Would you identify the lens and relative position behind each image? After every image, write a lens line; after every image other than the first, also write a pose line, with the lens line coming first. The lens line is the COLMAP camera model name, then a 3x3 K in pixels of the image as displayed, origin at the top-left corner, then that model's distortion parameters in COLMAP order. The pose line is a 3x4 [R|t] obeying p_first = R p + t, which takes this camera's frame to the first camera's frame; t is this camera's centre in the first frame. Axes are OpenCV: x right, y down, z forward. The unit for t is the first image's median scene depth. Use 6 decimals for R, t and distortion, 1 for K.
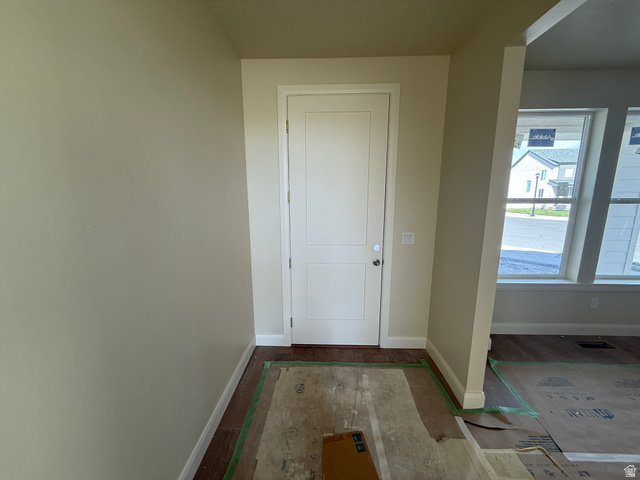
lens RADIAL K [[253.7, 0, 318.6], [0, 253.7, 243.3], [0, 0, 1]] dist [-0.000224, 0.000129]
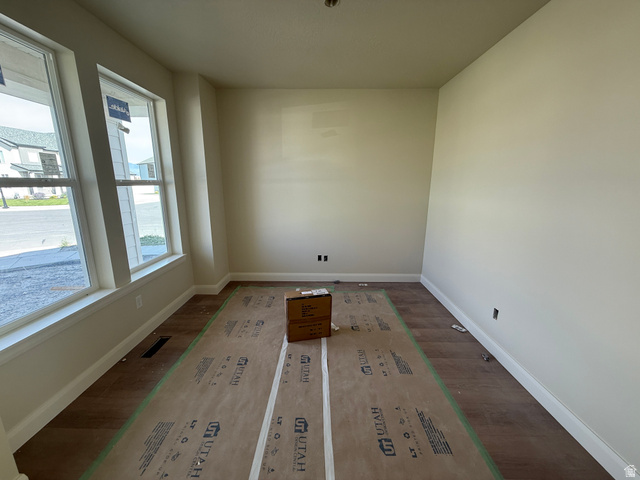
lens RADIAL K [[253.7, 0, 318.9], [0, 253.7, 240.9], [0, 0, 1]] dist [-0.000224, 0.000129]
pose [[-0.016705, -0.208133, 0.977958, 0.278087], [0.171935, 0.962927, 0.207871, -0.040157], [-0.984967, 0.171618, 0.019699, 0.348248]]
